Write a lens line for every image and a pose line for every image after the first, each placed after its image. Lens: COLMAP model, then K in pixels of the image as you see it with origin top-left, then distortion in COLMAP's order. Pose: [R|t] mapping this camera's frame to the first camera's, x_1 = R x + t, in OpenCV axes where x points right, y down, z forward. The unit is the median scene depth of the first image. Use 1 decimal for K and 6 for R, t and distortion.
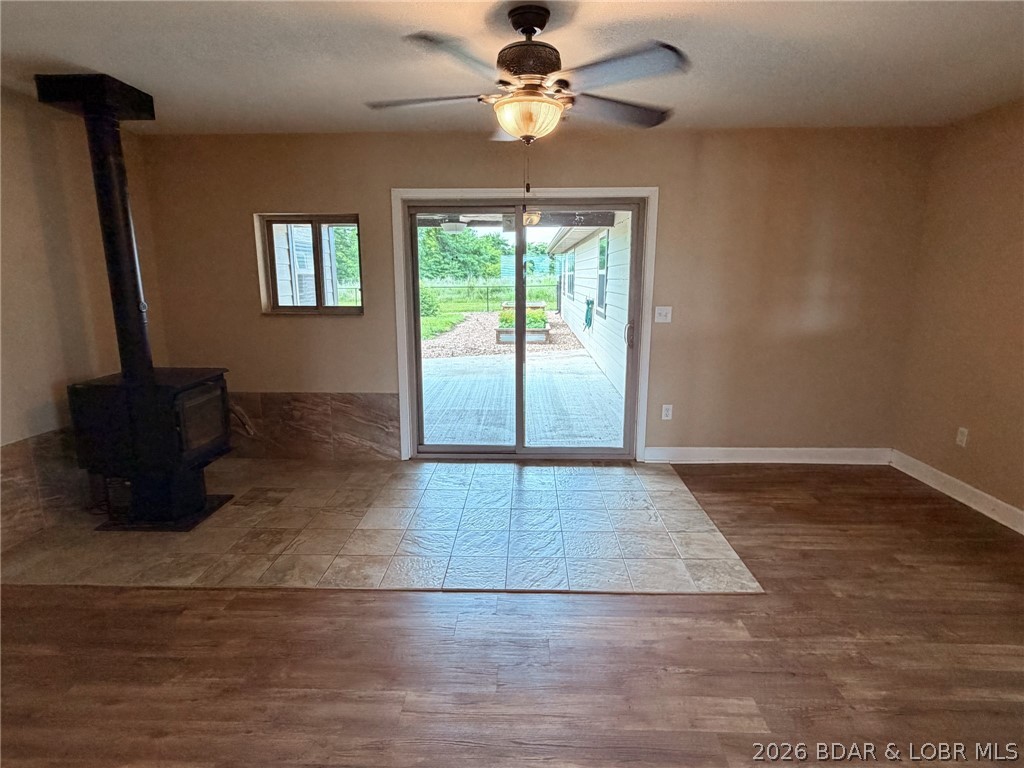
lens RADIAL K [[548.7, 0, 507.2], [0, 548.7, 387.1], [0, 0, 1]] dist [0.003536, -0.000450]
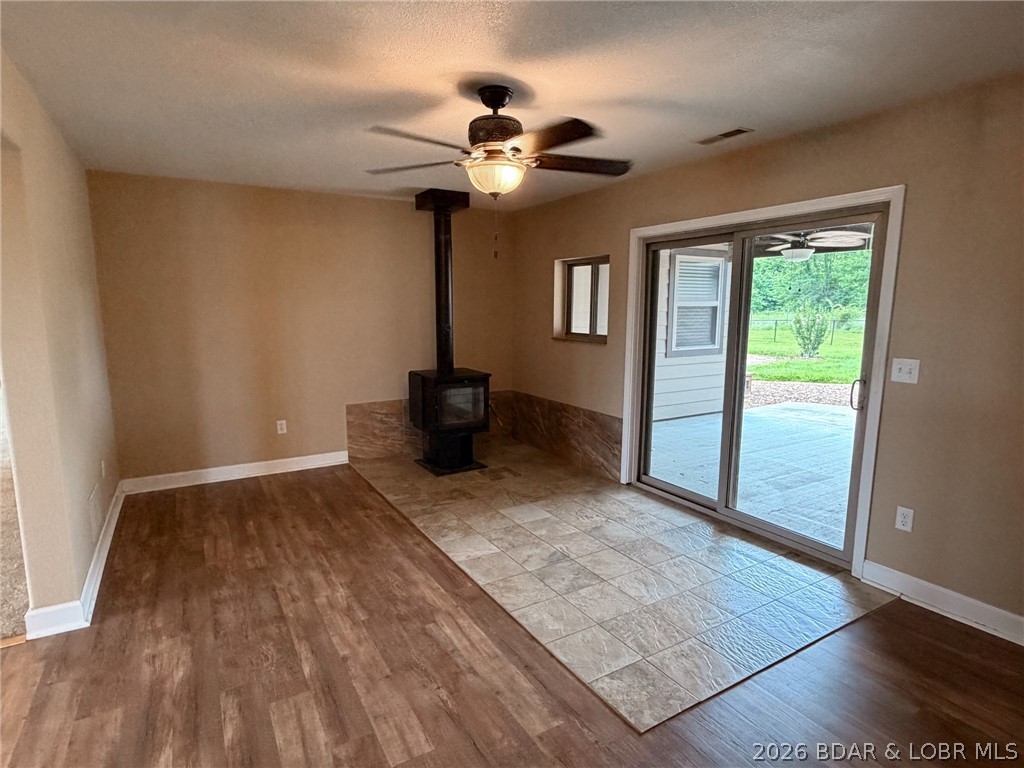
lens RADIAL K [[548.7, 0, 507.2], [0, 548.7, 387.1], [0, 0, 1]] dist [0.003536, -0.000450]
pose [[0.539610, 0.128340, -0.832076, 0.578918], [-0.171434, 0.984357, 0.040652, -0.056349], [0.824277, 0.120710, 0.553170, 0.231669]]
